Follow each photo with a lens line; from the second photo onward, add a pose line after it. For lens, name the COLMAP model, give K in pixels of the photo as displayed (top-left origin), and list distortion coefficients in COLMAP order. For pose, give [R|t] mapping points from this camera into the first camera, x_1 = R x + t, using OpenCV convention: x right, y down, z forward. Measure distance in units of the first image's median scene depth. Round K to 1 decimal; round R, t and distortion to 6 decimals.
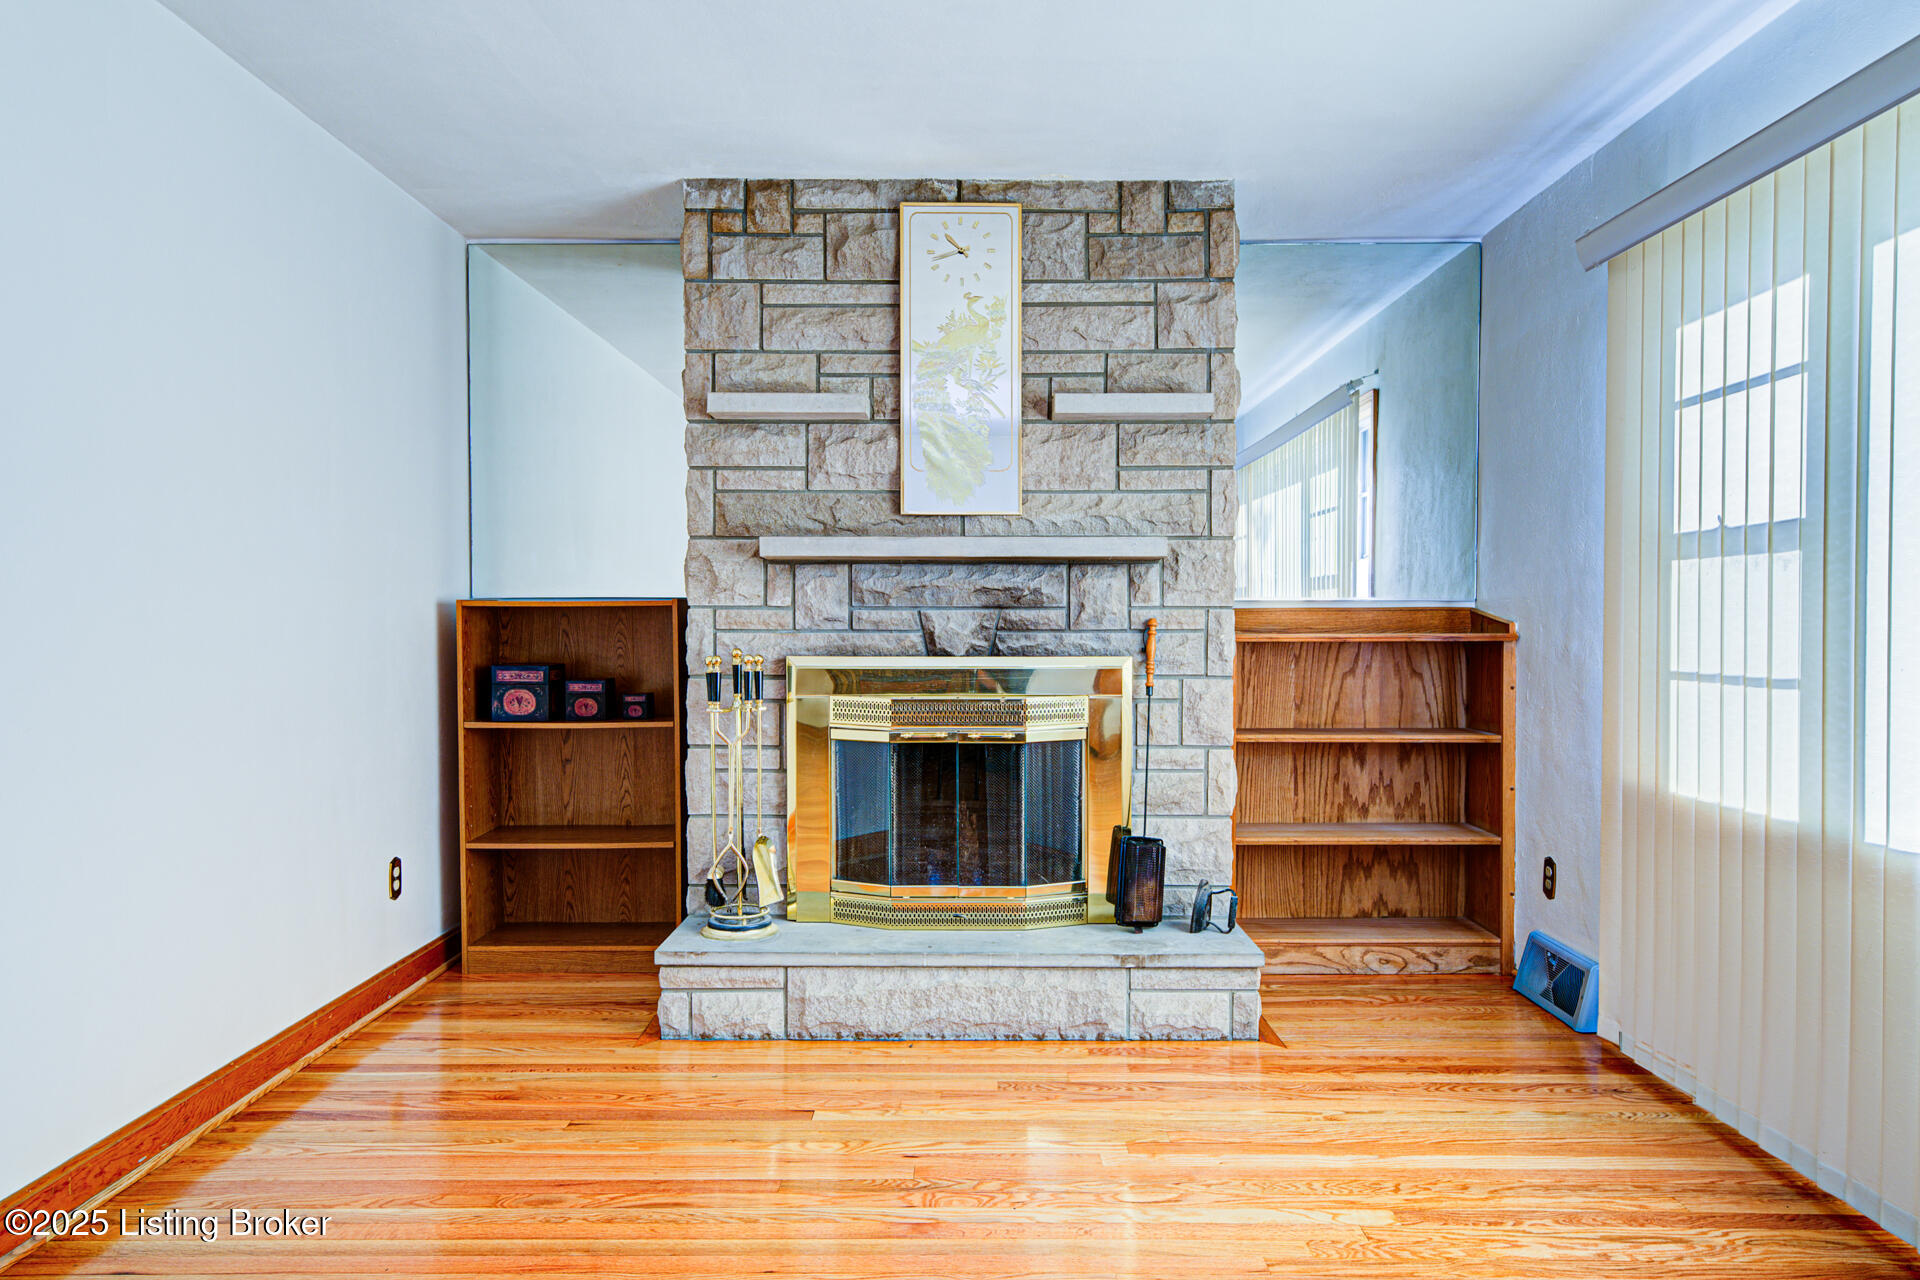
lens RADIAL K [[1189.9, 0, 960.0], [0, 1189.9, 640.0], [0, 0, 1]] dist [0.026203, -0.000352]
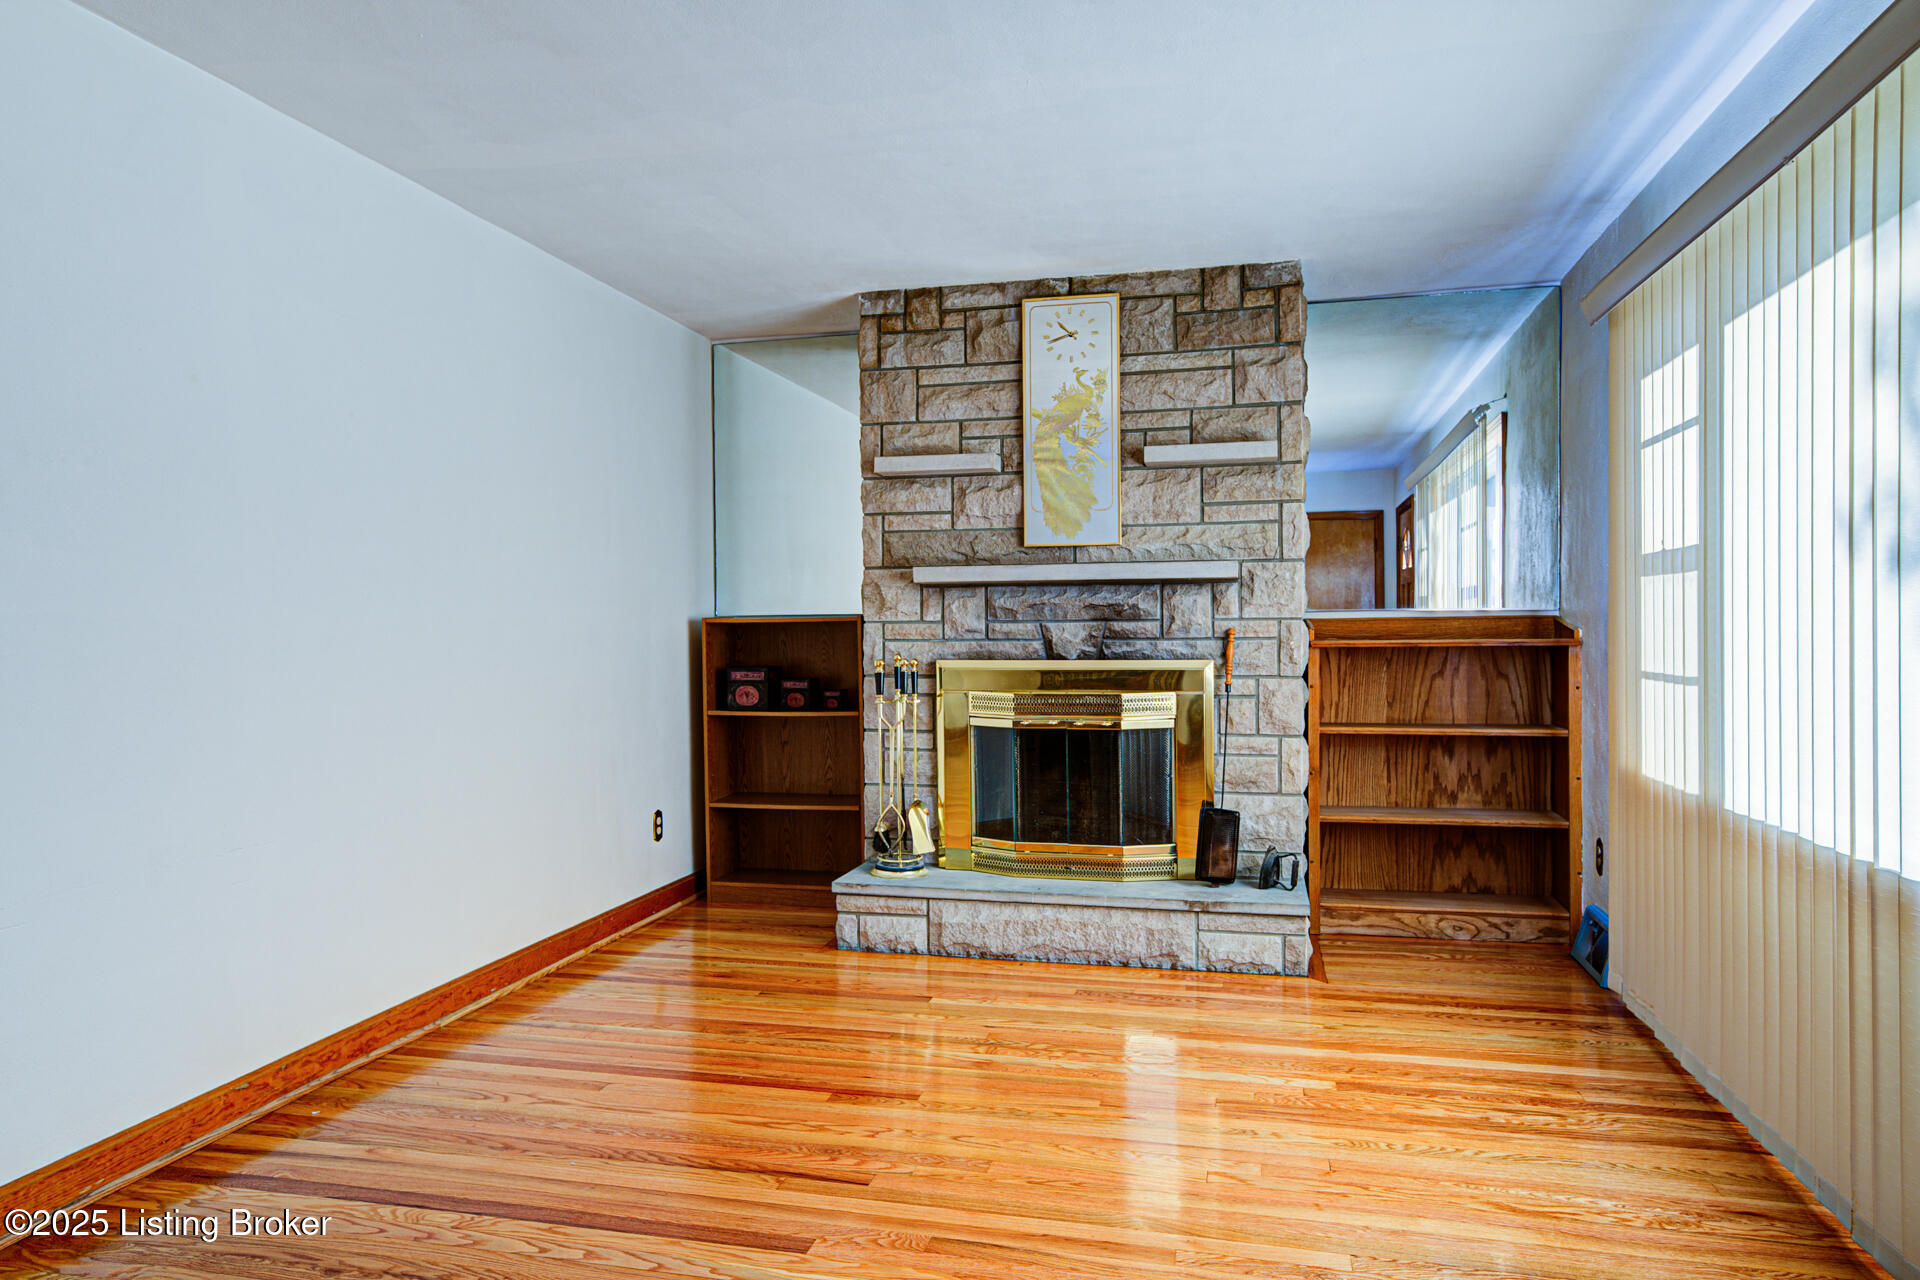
lens RADIAL K [[1189.9, 0, 960.0], [0, 1189.9, 640.0], [0, 0, 1]] dist [0.026203, -0.000352]
pose [[0.974007, -0.005569, -0.226447, 0.166775], [0.004105, 0.999968, -0.006935, 0.001009], [0.226479, 0.005826, 0.973999, -0.234495]]
